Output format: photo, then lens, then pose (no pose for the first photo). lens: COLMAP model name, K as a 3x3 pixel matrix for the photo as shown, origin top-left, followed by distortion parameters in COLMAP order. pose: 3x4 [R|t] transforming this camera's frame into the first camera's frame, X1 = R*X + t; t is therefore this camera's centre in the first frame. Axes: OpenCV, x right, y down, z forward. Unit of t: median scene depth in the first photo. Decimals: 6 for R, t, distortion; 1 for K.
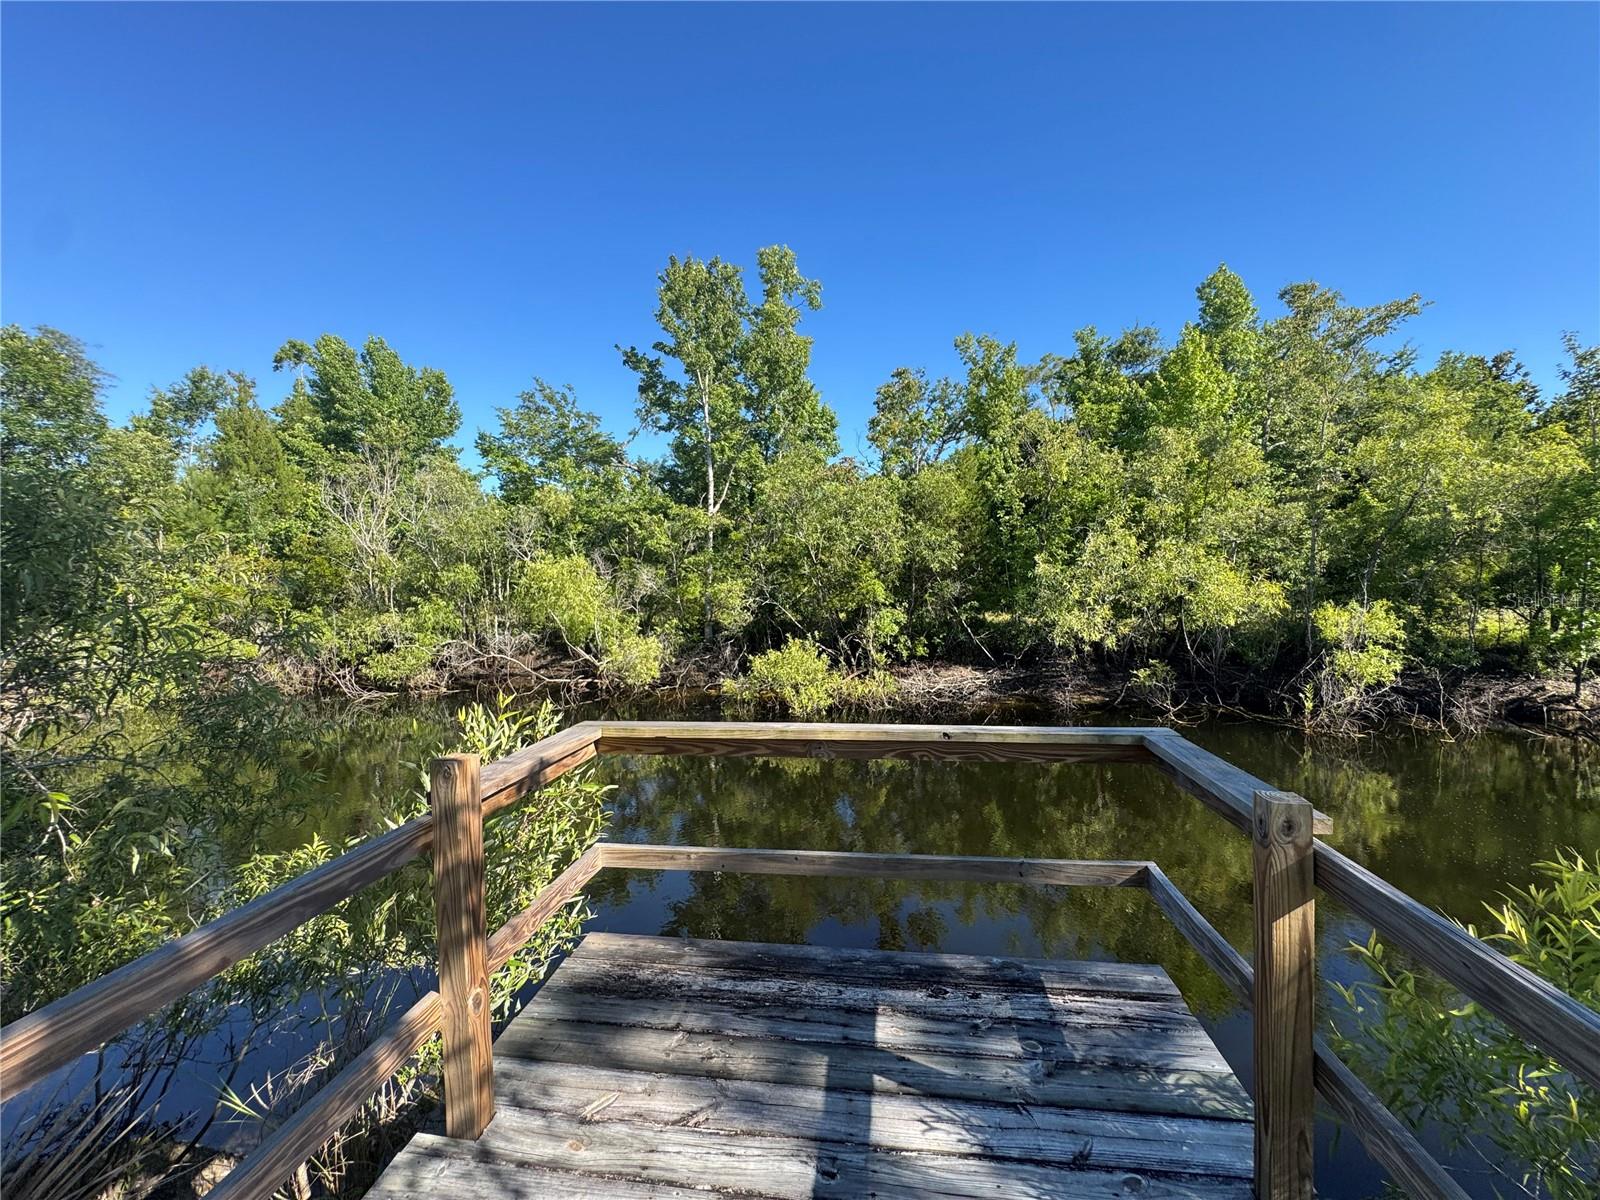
lens RADIAL K [[643.2, 0, 798.4], [0, 643.2, 595.1], [0, 0, 1]] dist [-0.001036, 0.000187]
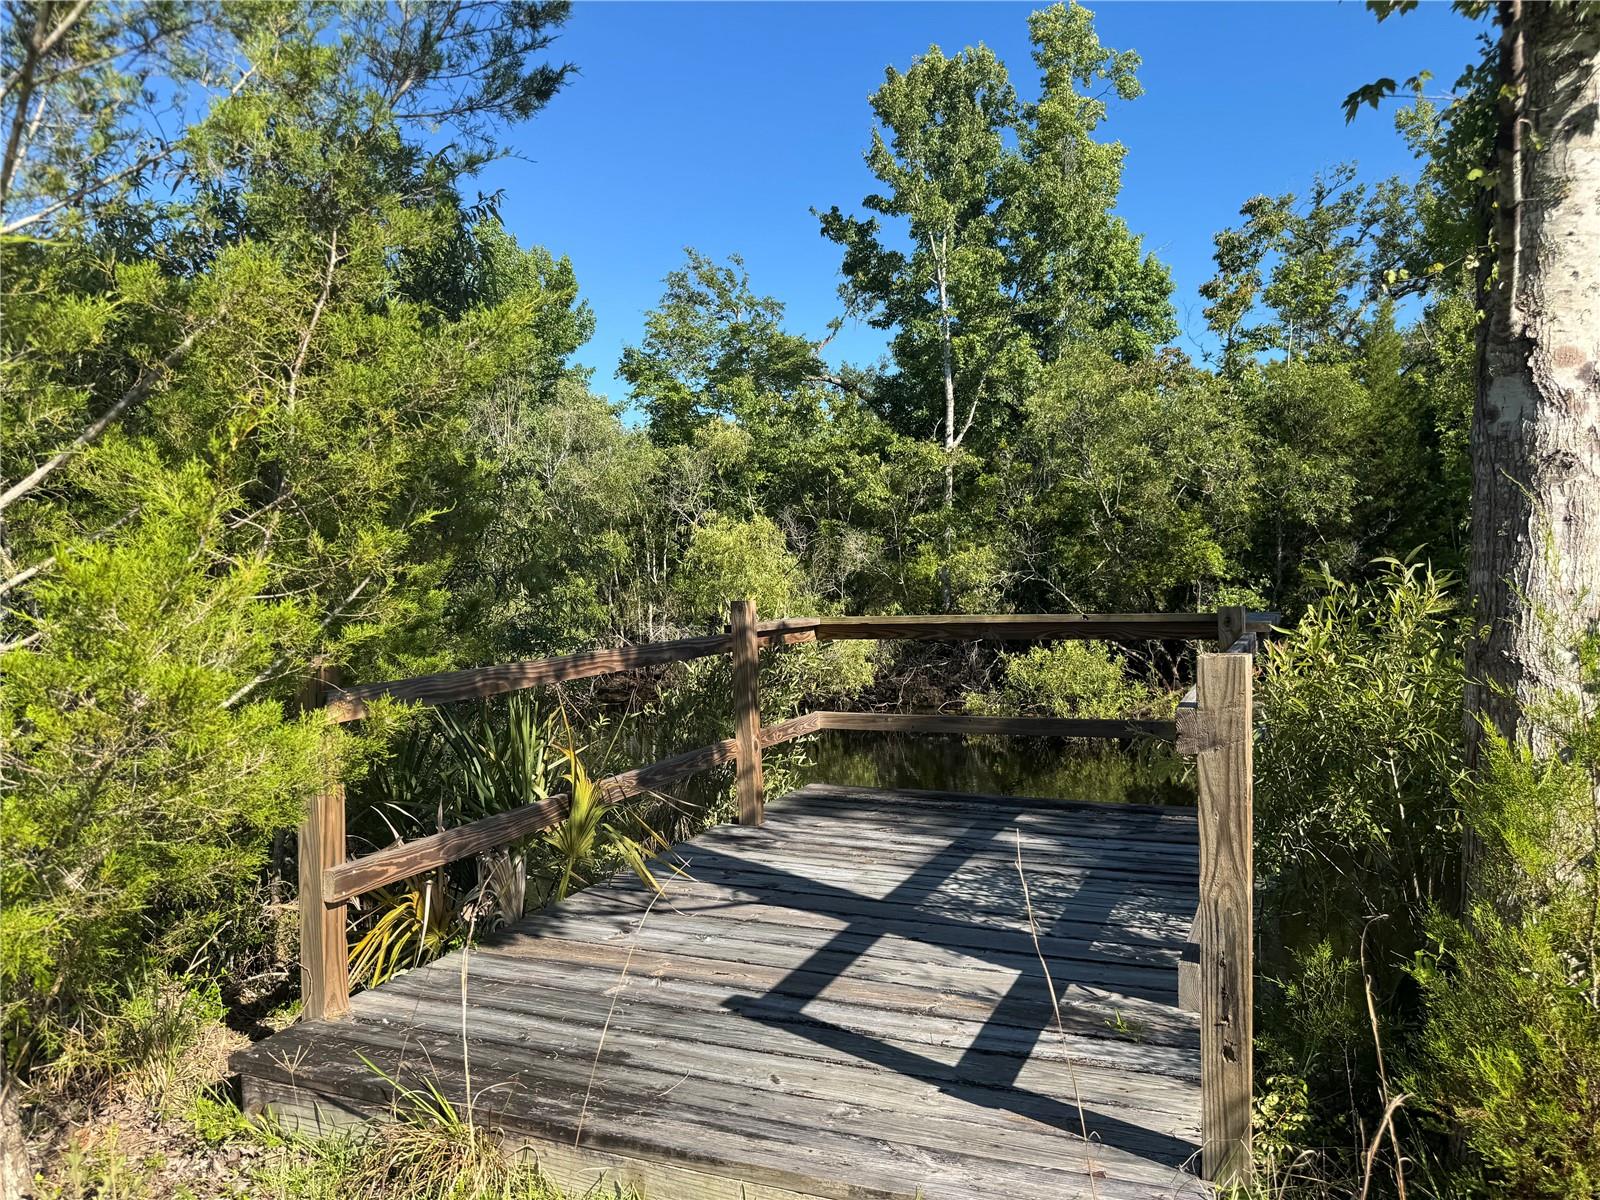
lens RADIAL K [[1121.0, 0, 795.6], [0, 1121.0, 594.8], [0, 0, 1]] dist [0.086531, -0.059463]
pose [[0.959444, -0.004180, -0.281869, 0.038229], [0.004922, 0.999986, 0.001924, 0.021076], [0.281857, -0.003233, 0.959451, -0.159848]]
